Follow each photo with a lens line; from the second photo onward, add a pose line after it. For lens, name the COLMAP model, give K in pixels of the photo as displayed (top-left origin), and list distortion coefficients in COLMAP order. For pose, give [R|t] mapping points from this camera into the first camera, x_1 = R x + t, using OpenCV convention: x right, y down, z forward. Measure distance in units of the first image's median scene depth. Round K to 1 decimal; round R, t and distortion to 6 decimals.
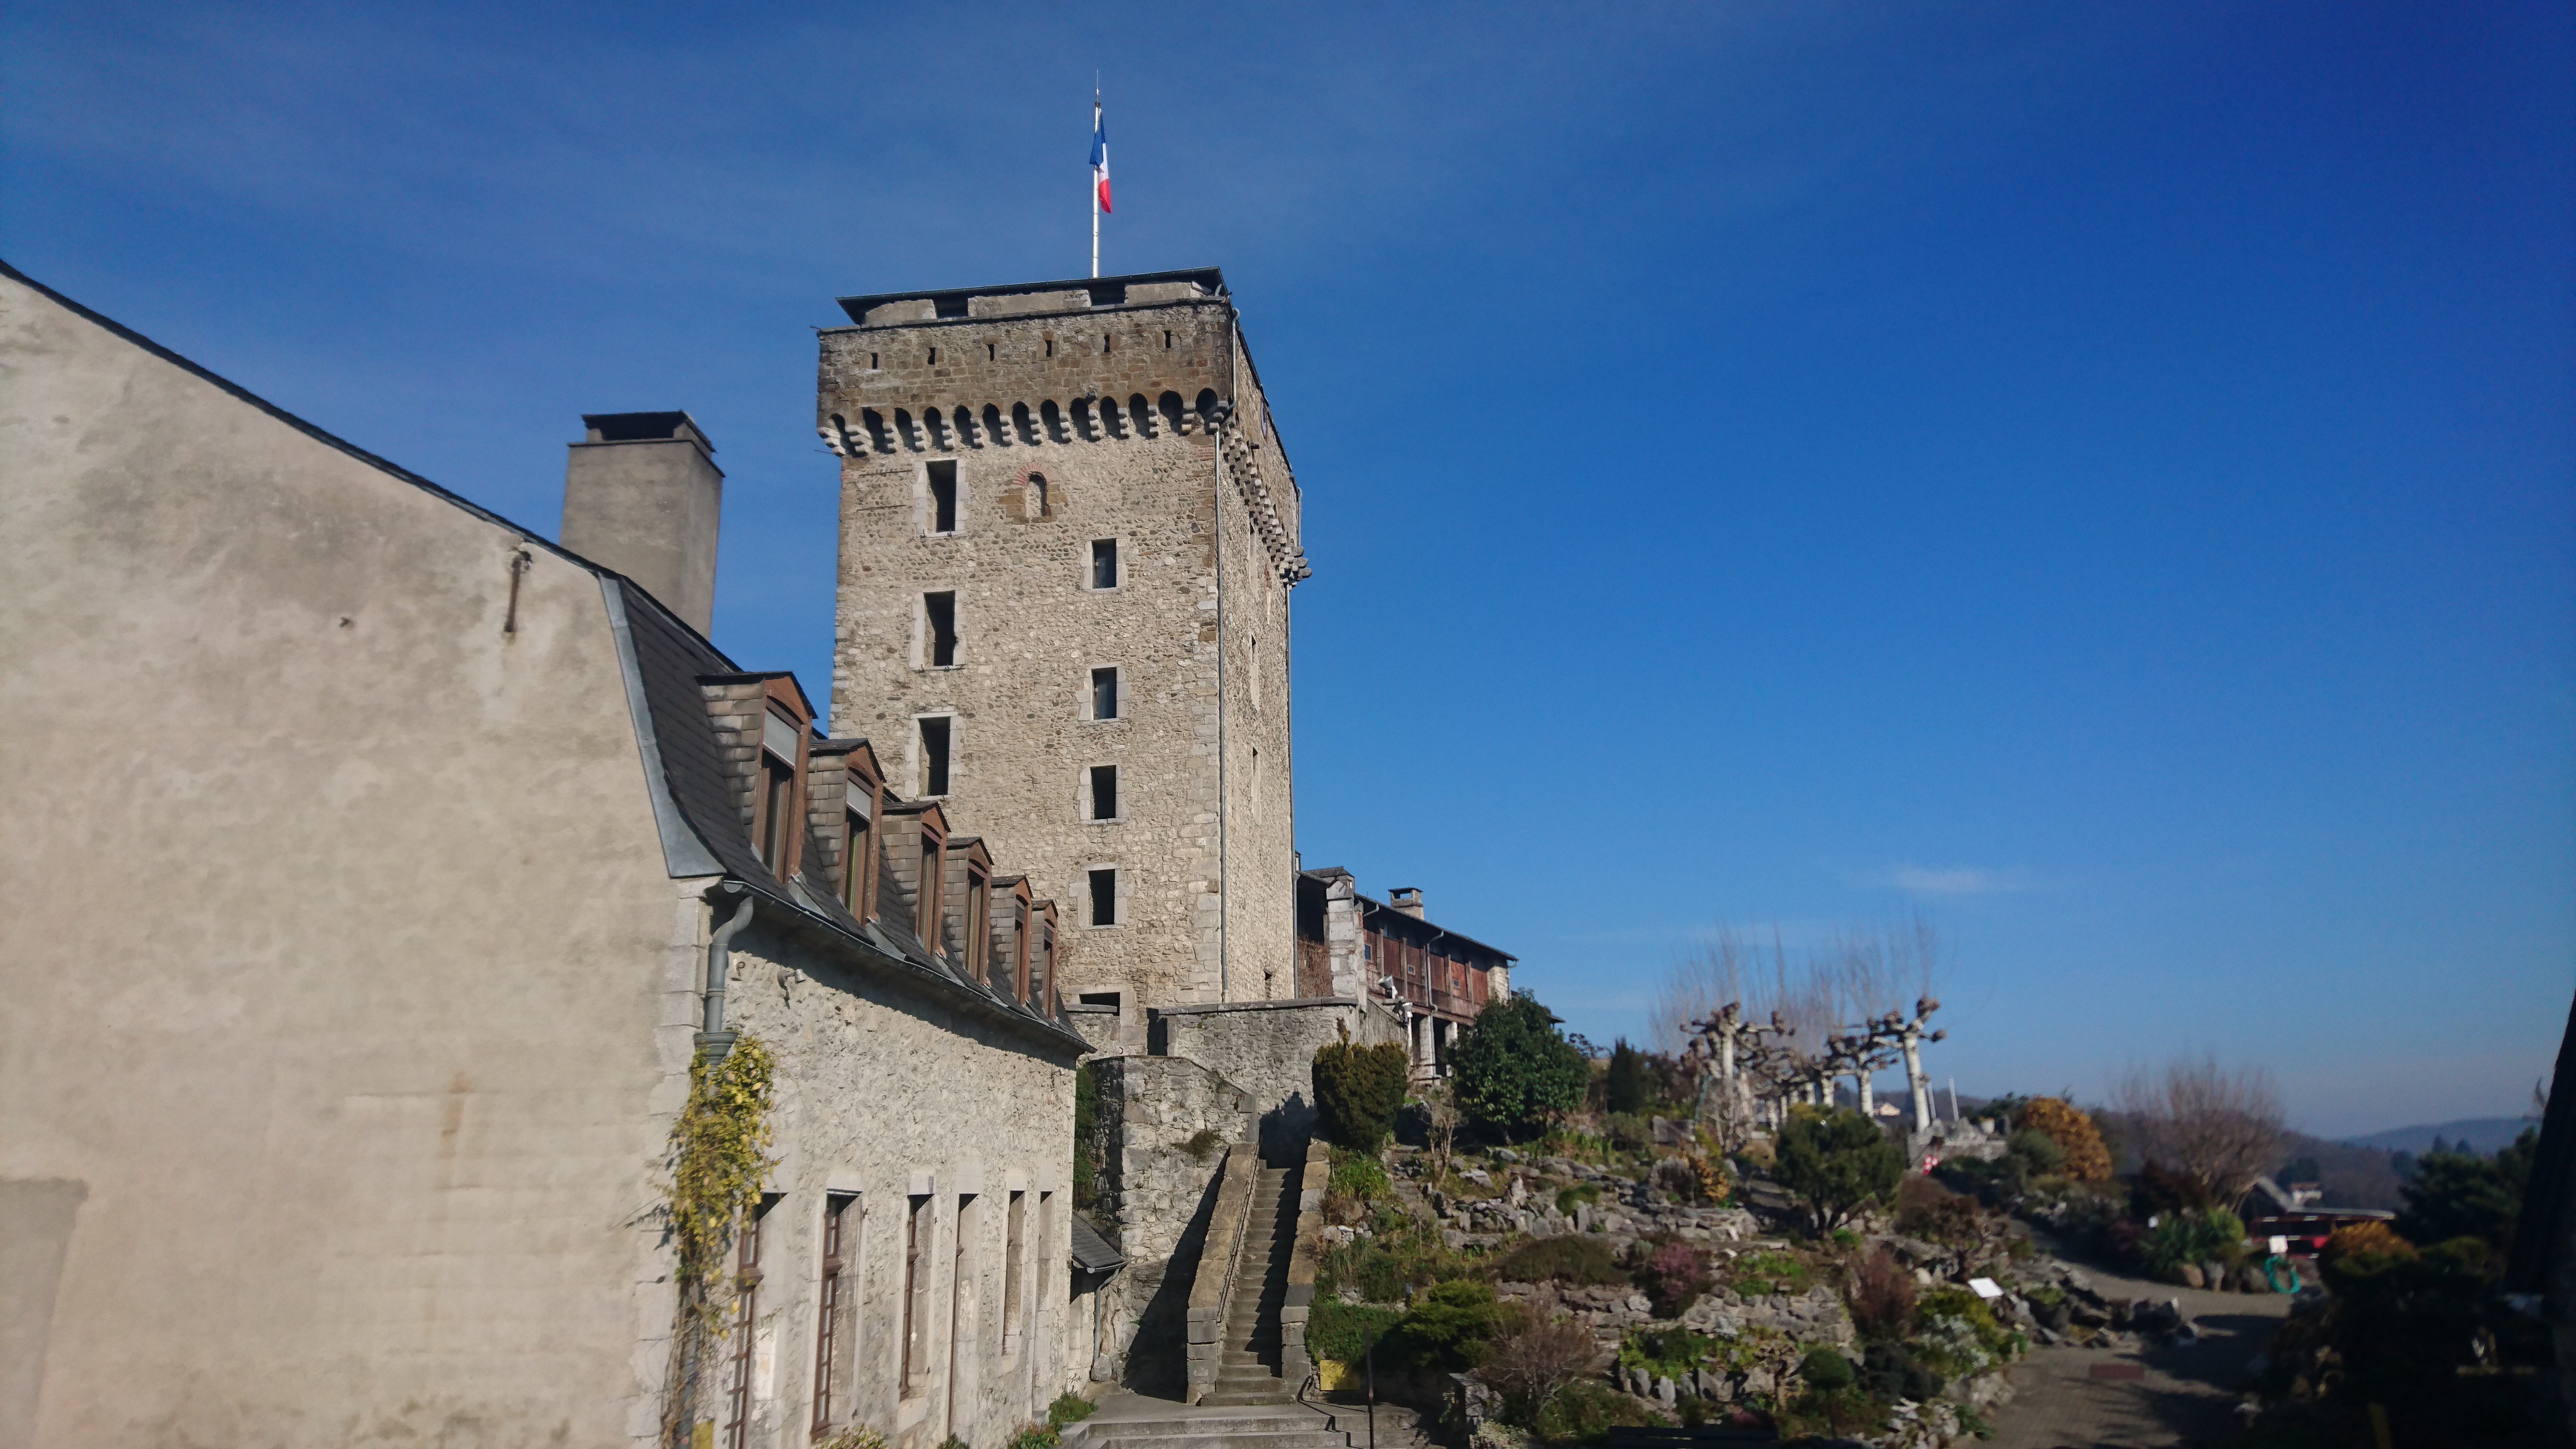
lens RADIAL K [[1578.8, 0, 1330.2], [0, 1578.8, 731.5], [0, 0, 1]] dist [0.195759, -0.274299]
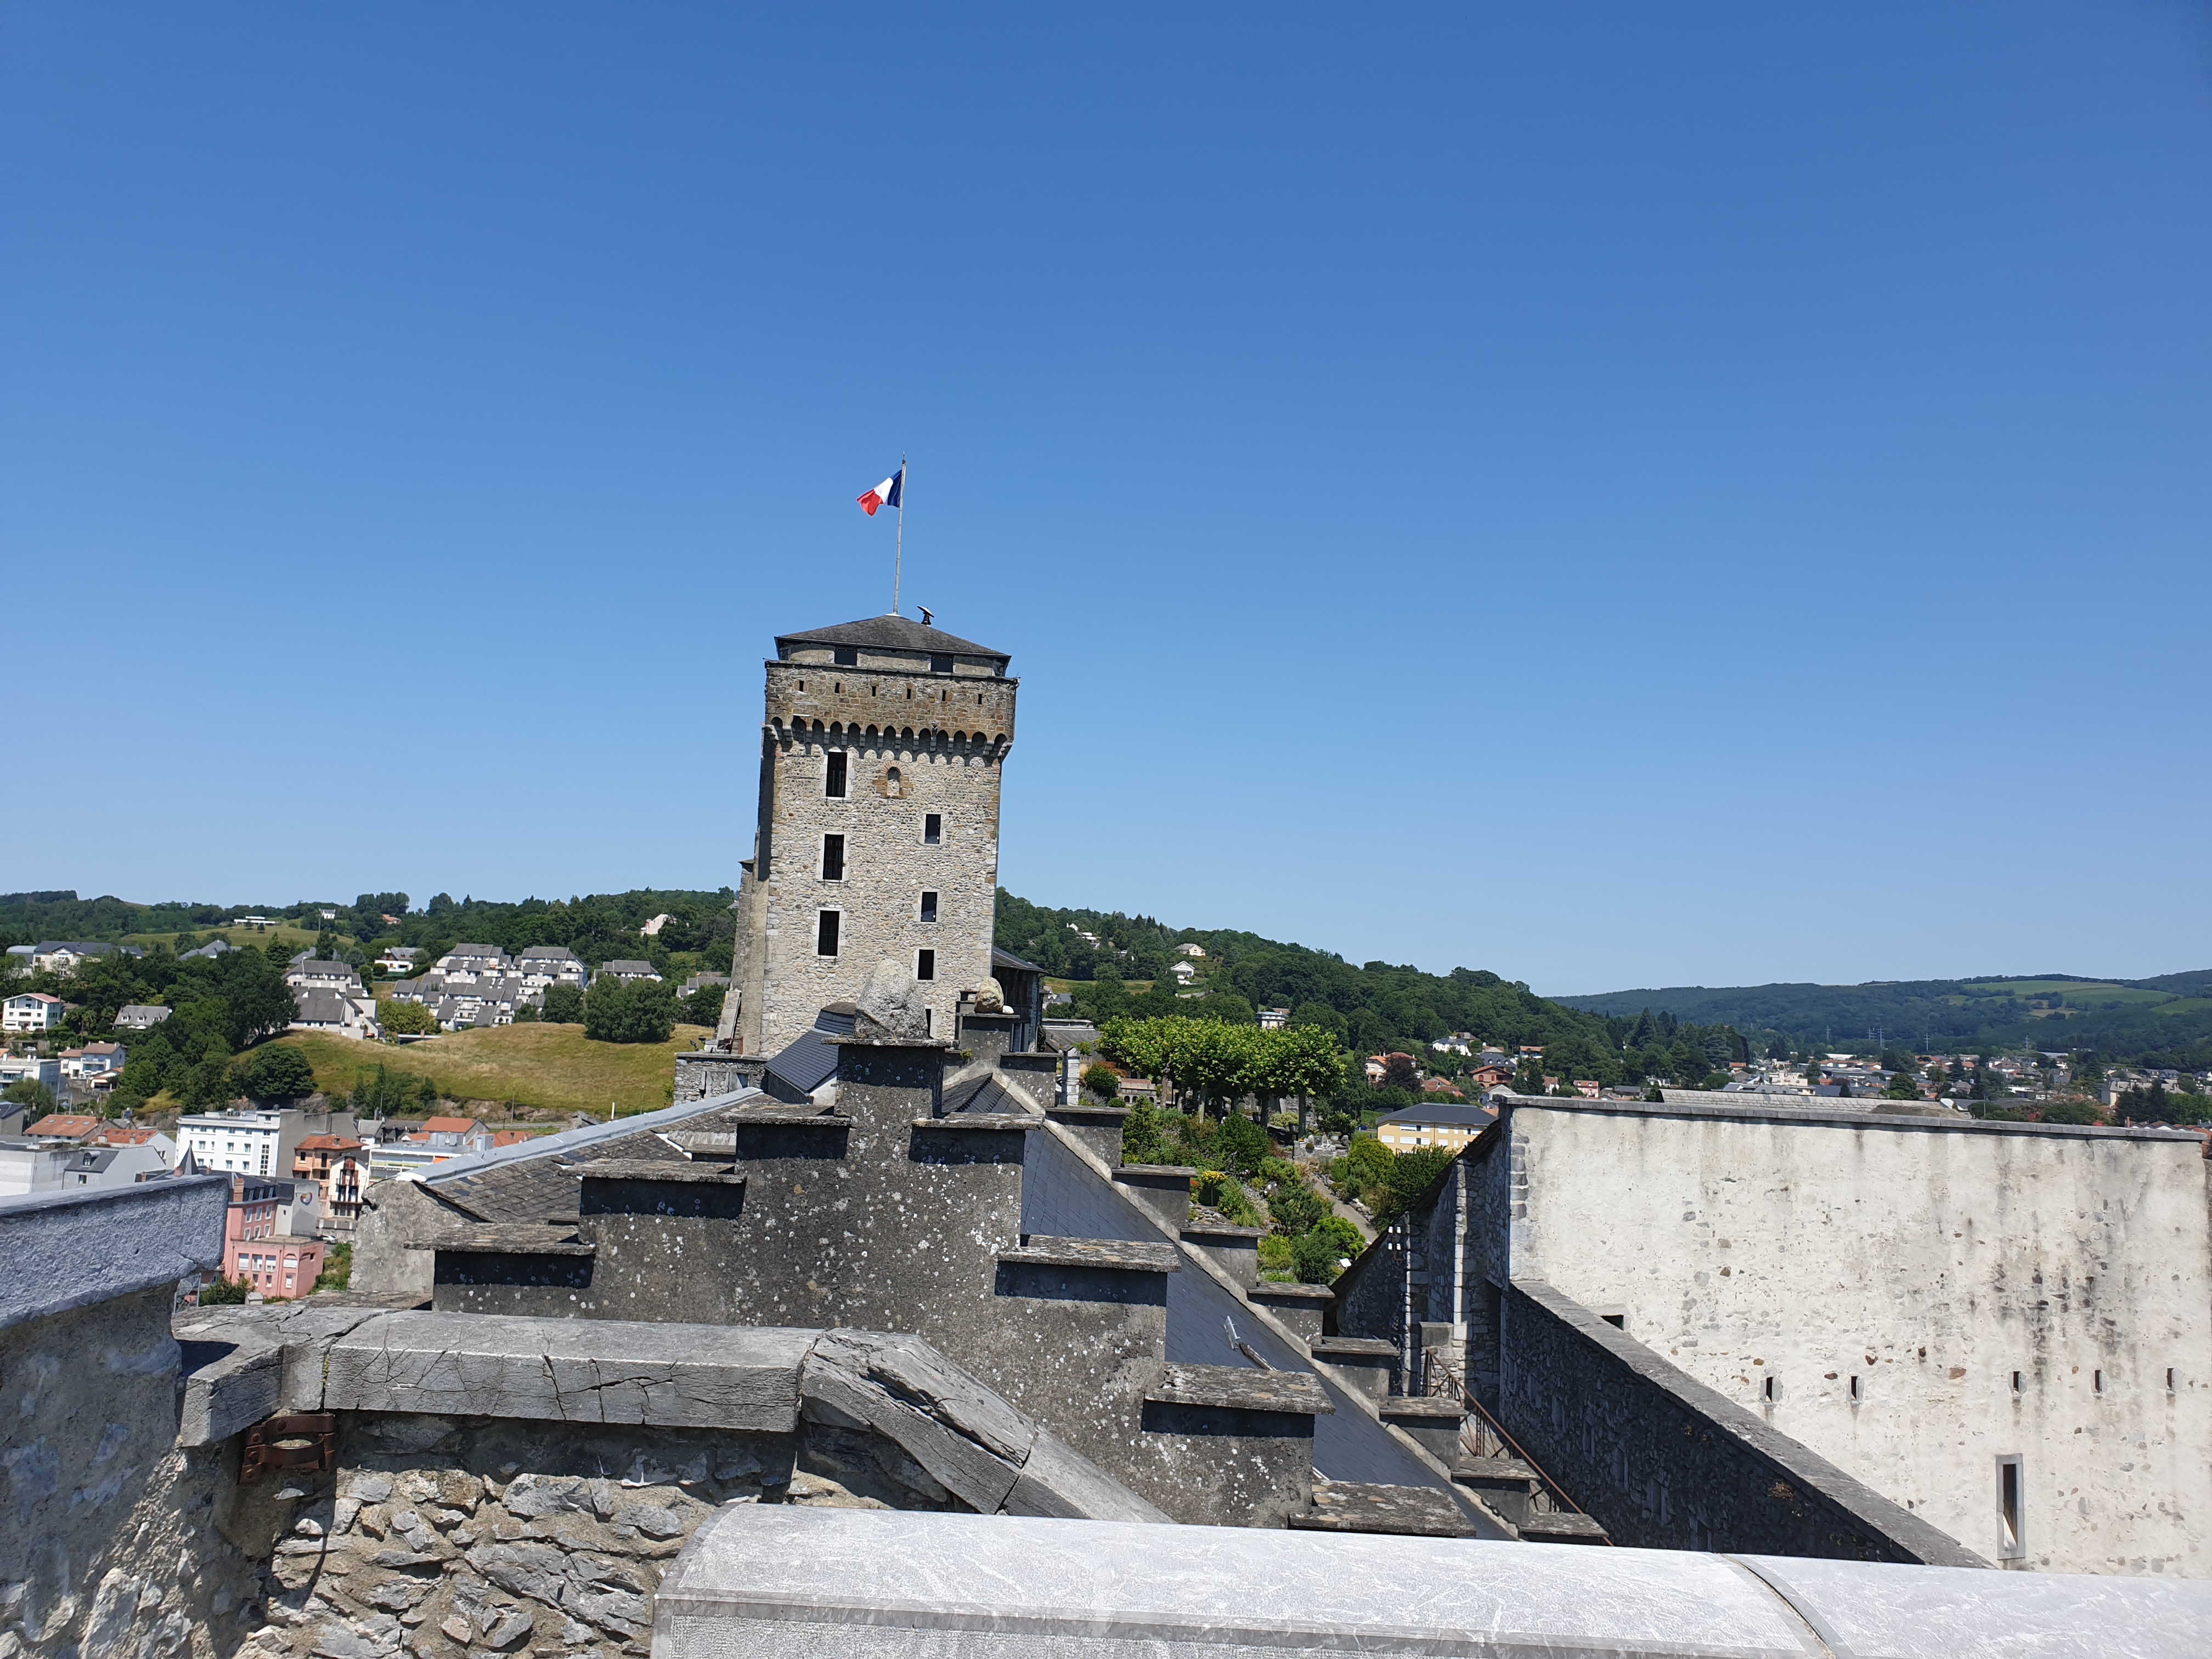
lens RADIAL K [[1735.4, 0, 1054.1], [0, 1735.4, 797.8], [0, 0, 1]] dist [0.062824, -0.082761]
pose [[0.964818, 0.099214, 0.243479, -0.476875], [-0.139273, 0.978326, 0.153235, -0.446559], [-0.222999, -0.181754, 0.957725, -0.836881]]
